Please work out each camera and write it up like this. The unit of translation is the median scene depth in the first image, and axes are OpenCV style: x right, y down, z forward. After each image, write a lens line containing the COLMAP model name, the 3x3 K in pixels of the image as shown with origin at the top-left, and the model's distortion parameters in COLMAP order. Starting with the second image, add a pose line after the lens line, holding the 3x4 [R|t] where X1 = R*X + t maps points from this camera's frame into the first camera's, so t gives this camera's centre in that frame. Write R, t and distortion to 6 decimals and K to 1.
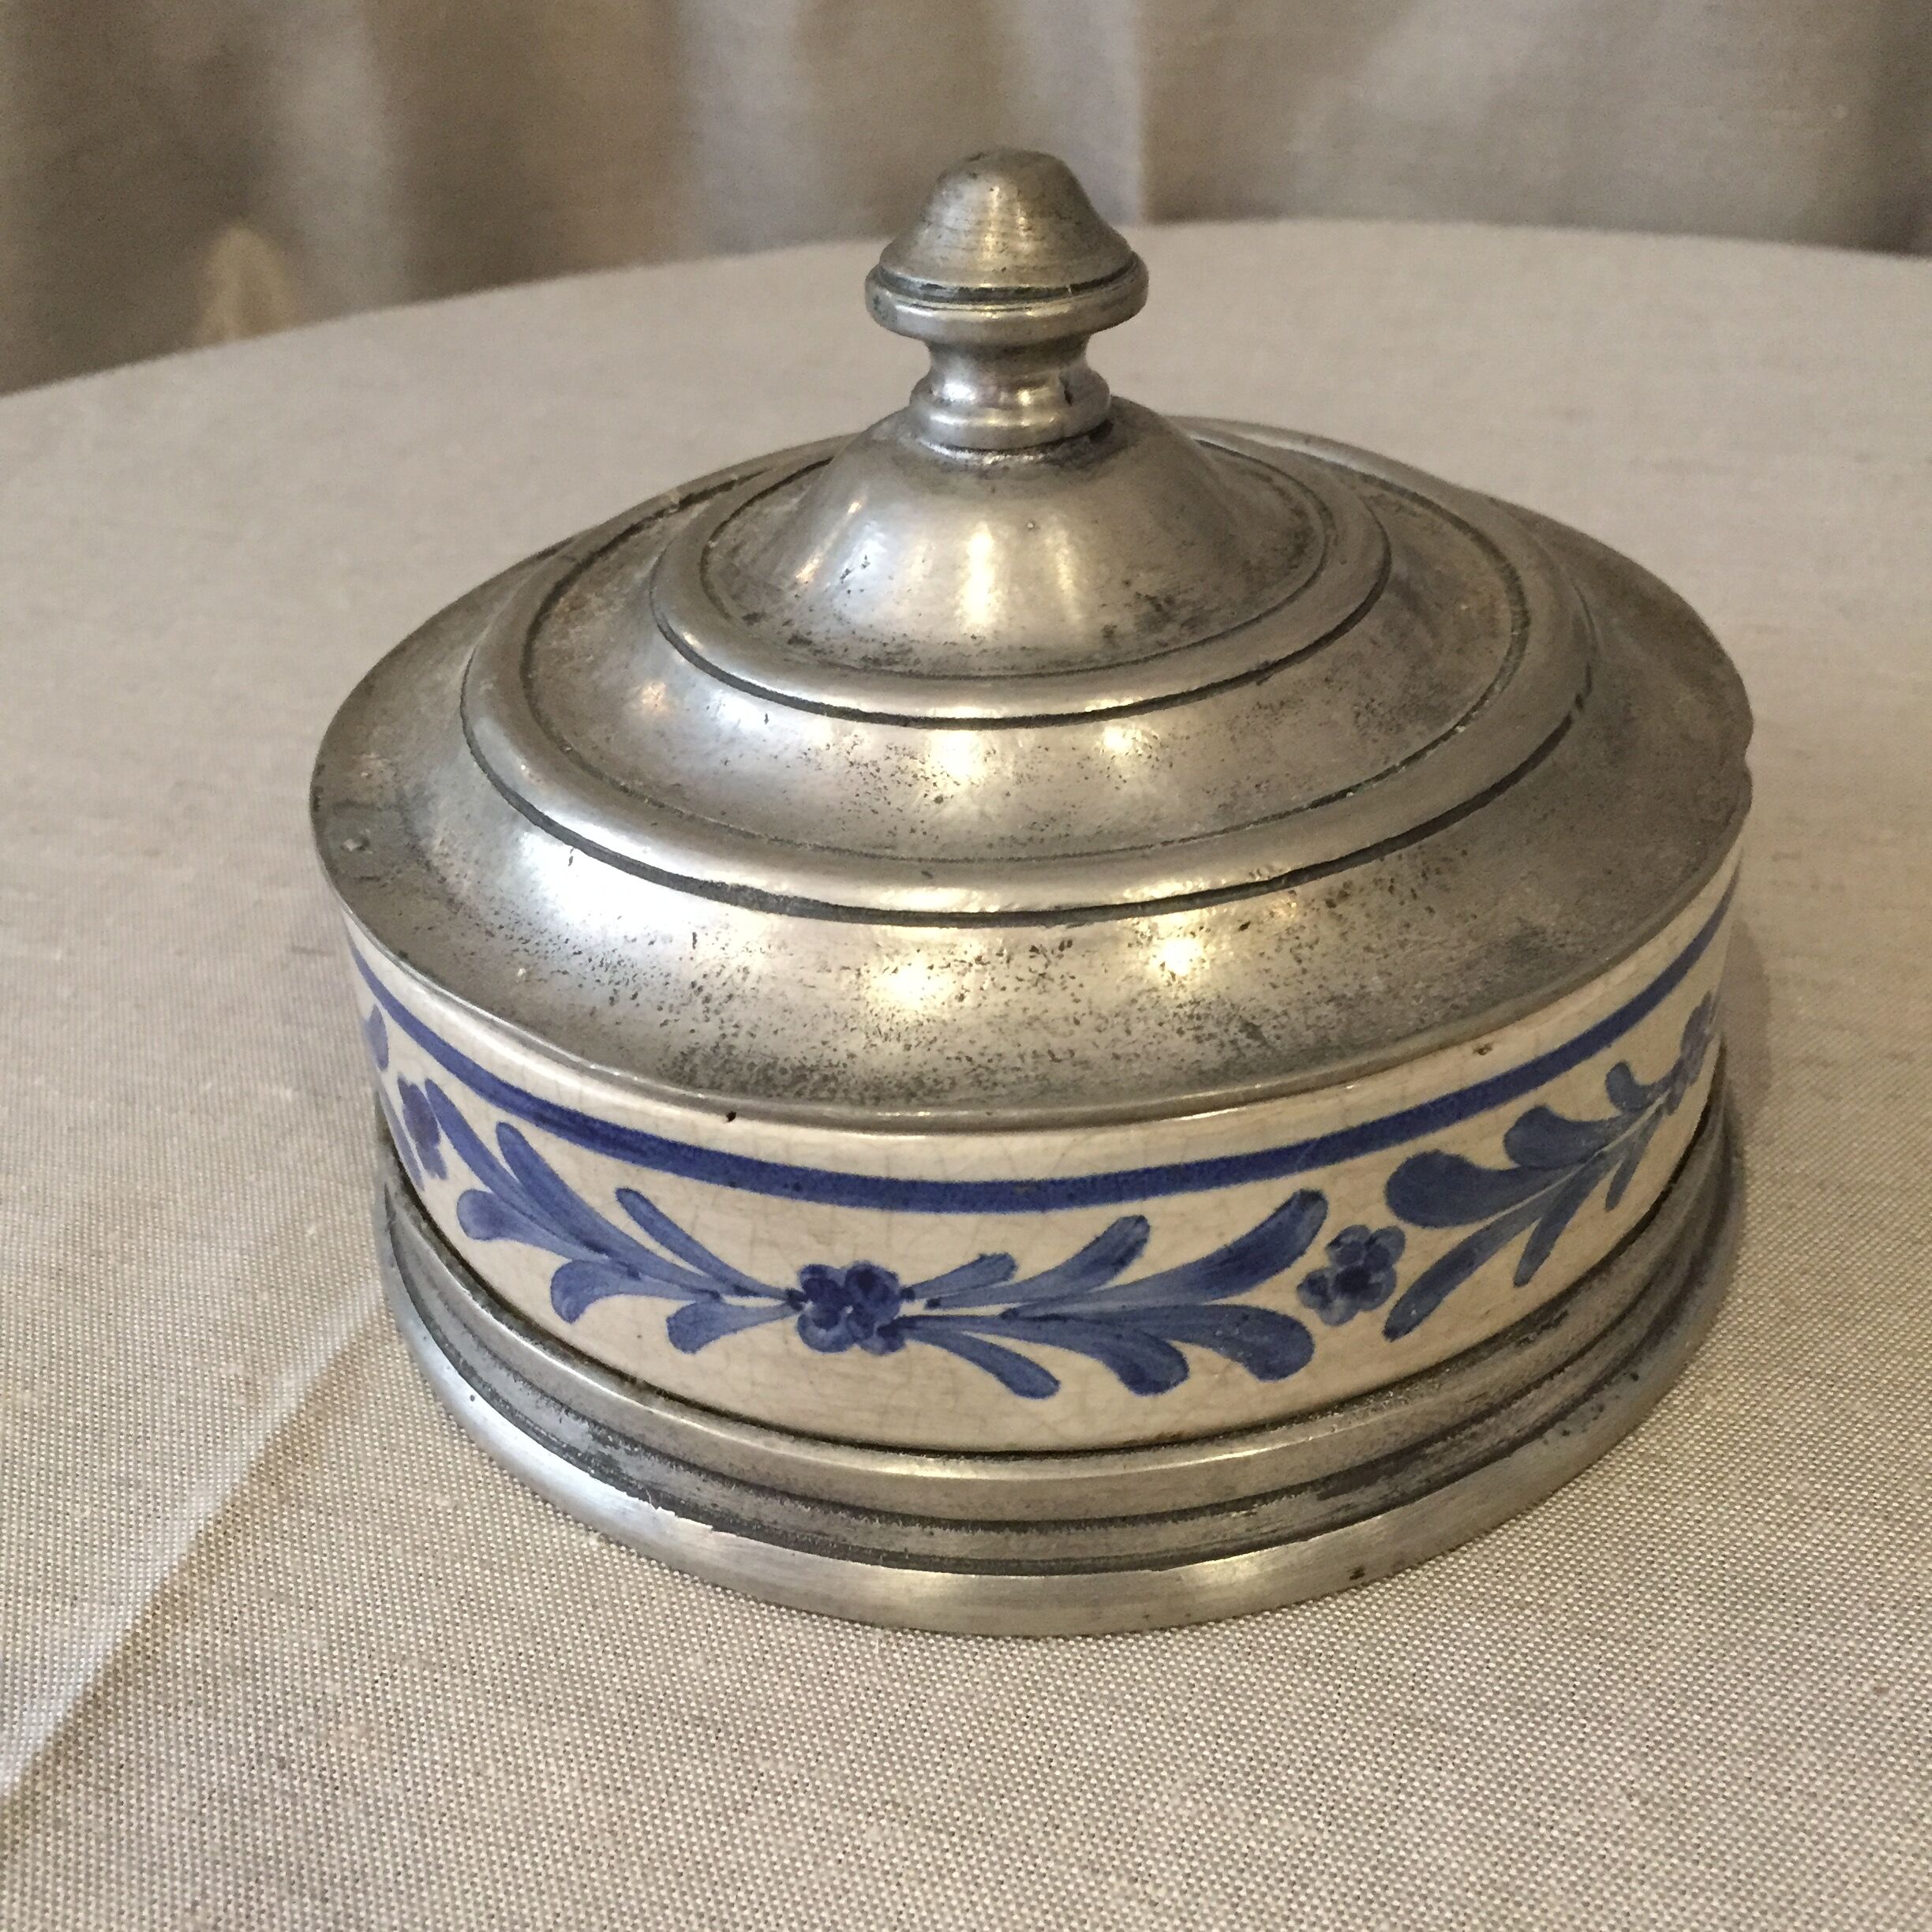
lens RADIAL K [[2319.6, 0, 966.0], [0, 2319.6, 966.0], [0, 0, 1]] dist [-0.024626, -0.003287]
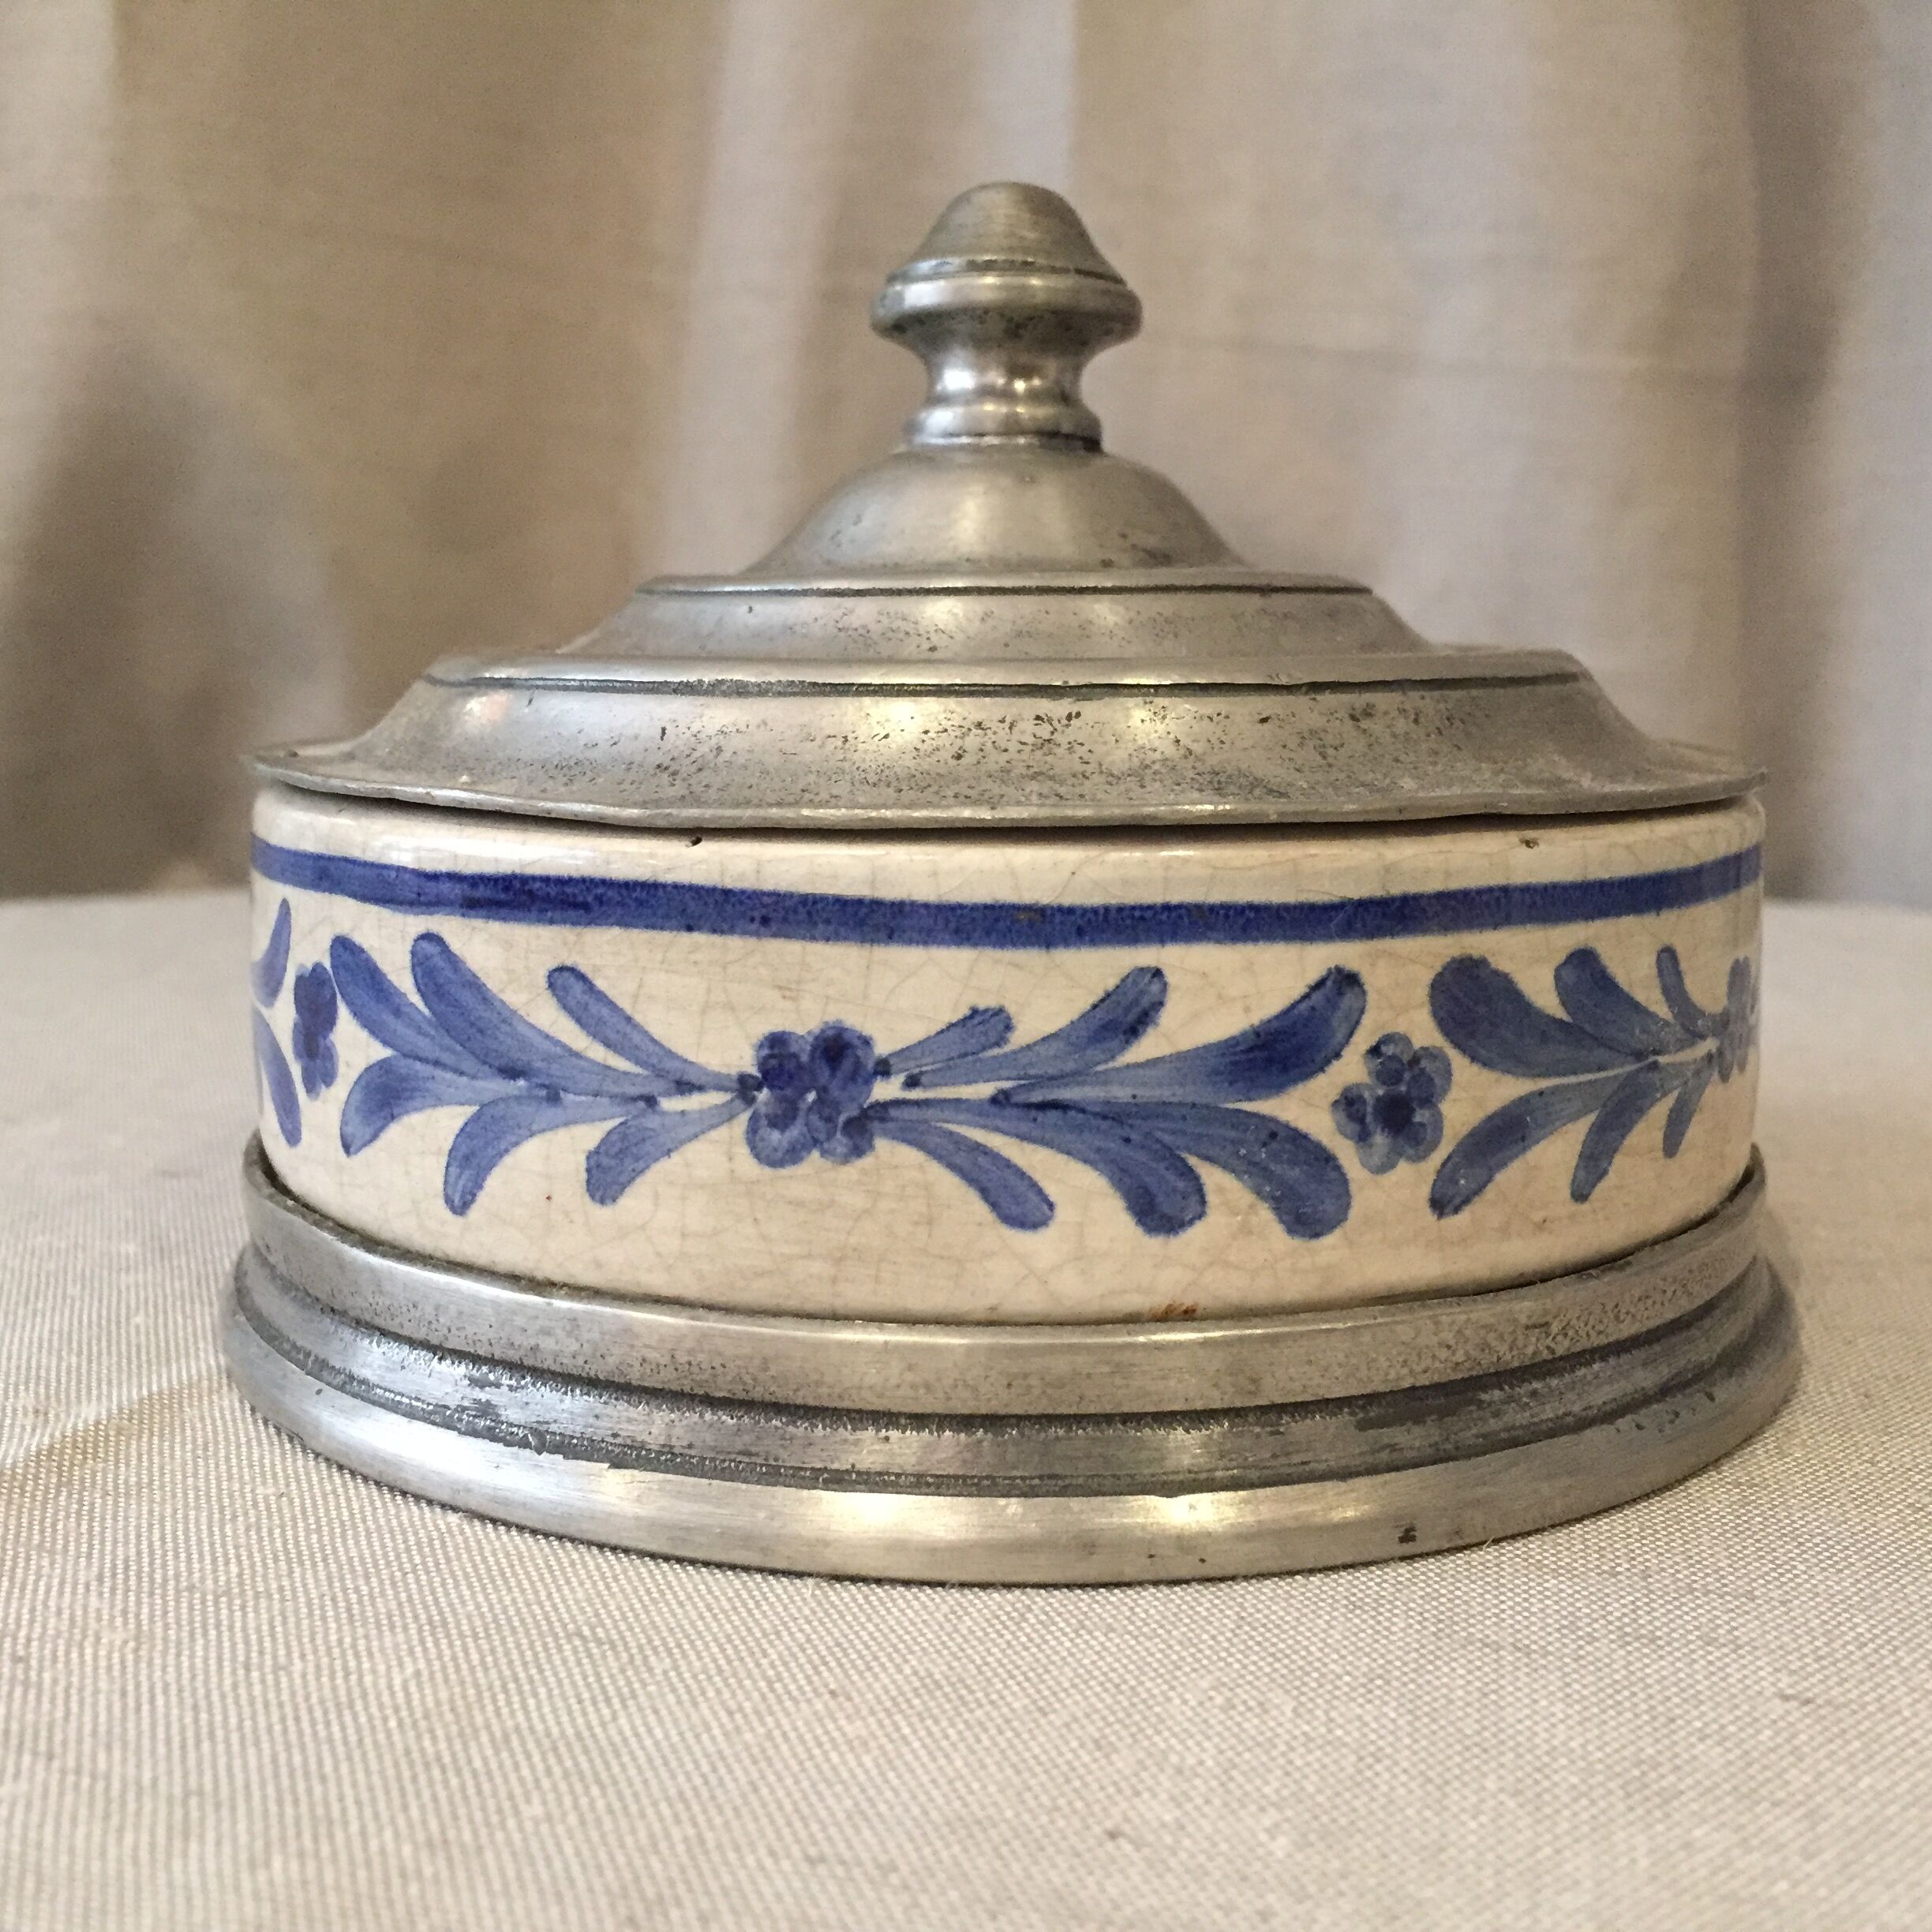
lens RADIAL K [[2332.5, 0, 966.0], [0, 2332.5, 966.0], [0, 0, 1]] dist [0.010643, -0.016938]
pose [[0.997450, 0.055445, 0.044938, -0.034493], [-0.031447, 0.906672, -0.420662, 0.456936], [-0.064067, 0.418176, 0.906104, 0.198843]]
